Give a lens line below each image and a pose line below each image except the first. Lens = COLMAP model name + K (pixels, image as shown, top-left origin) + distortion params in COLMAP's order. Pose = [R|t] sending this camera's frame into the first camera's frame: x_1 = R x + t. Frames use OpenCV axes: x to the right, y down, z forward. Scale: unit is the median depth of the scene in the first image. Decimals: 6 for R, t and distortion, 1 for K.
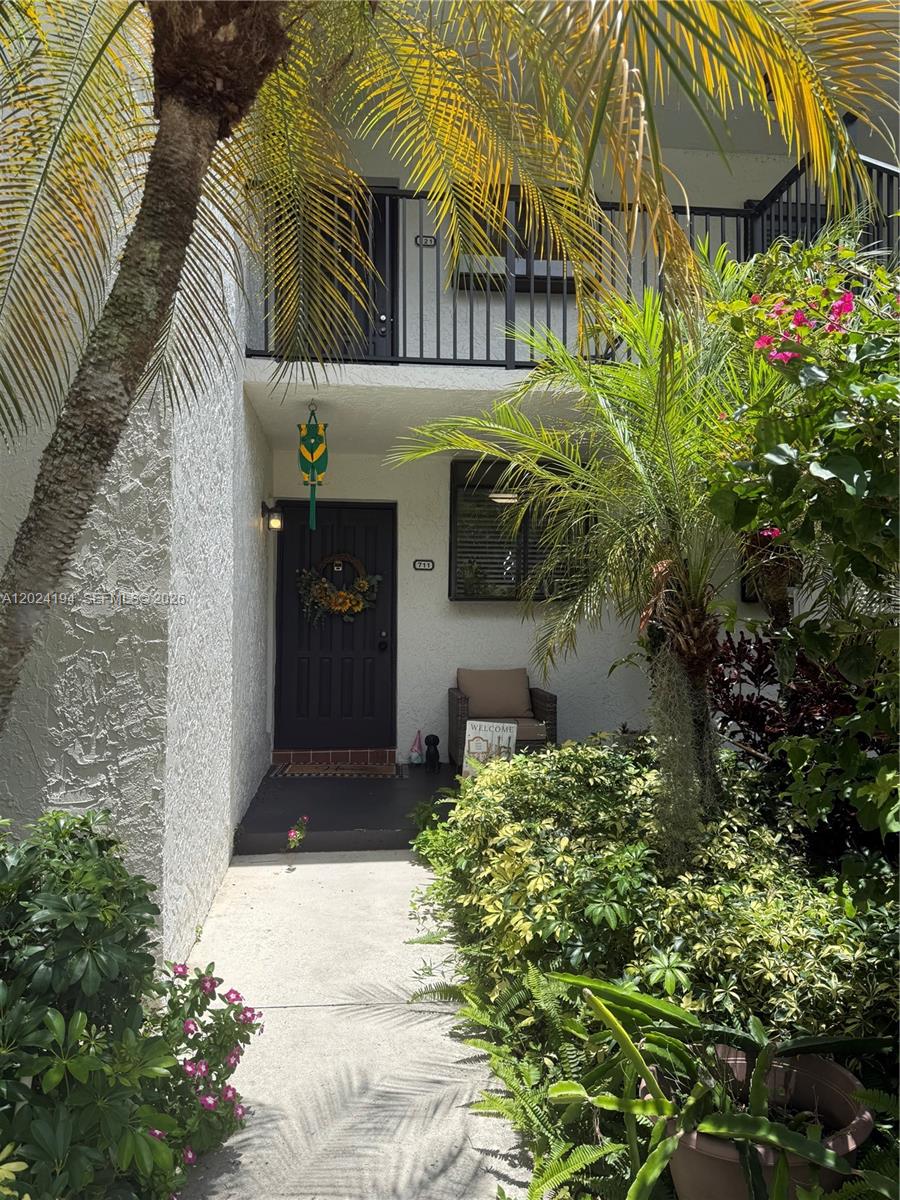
lens RADIAL K [[845.6, 0, 450.0], [0, 845.6, 600.0], [0, 0, 1]] dist [0.120875, -0.000613]
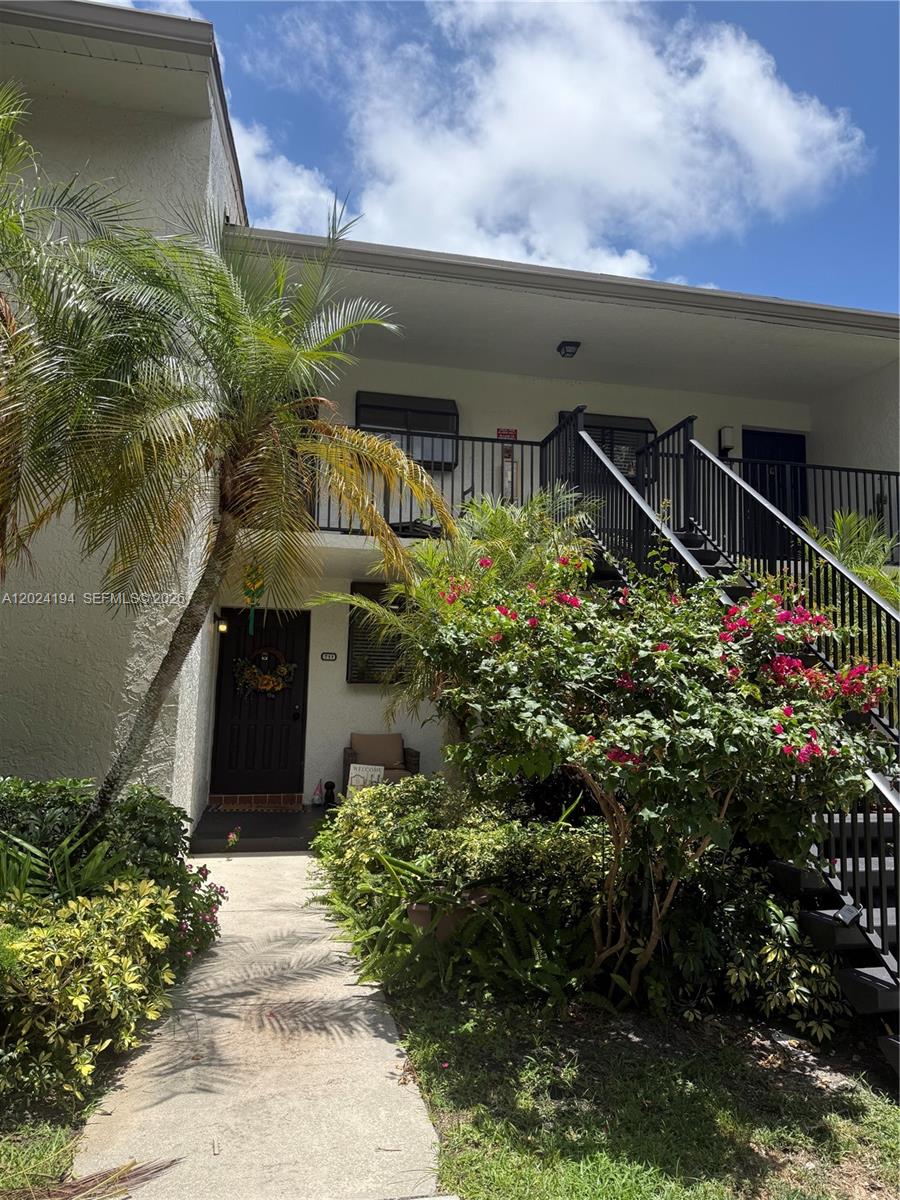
lens RADIAL K [[845.6, 0, 450.0], [0, 845.6, 600.0], [0, 0, 1]] dist [0.120875, -0.000613]
pose [[0.995118, 0.026287, 0.095126, 0.033972], [-0.017221, 0.995338, -0.094900, -0.006171], [-0.097177, 0.092798, 0.990931, -0.421412]]
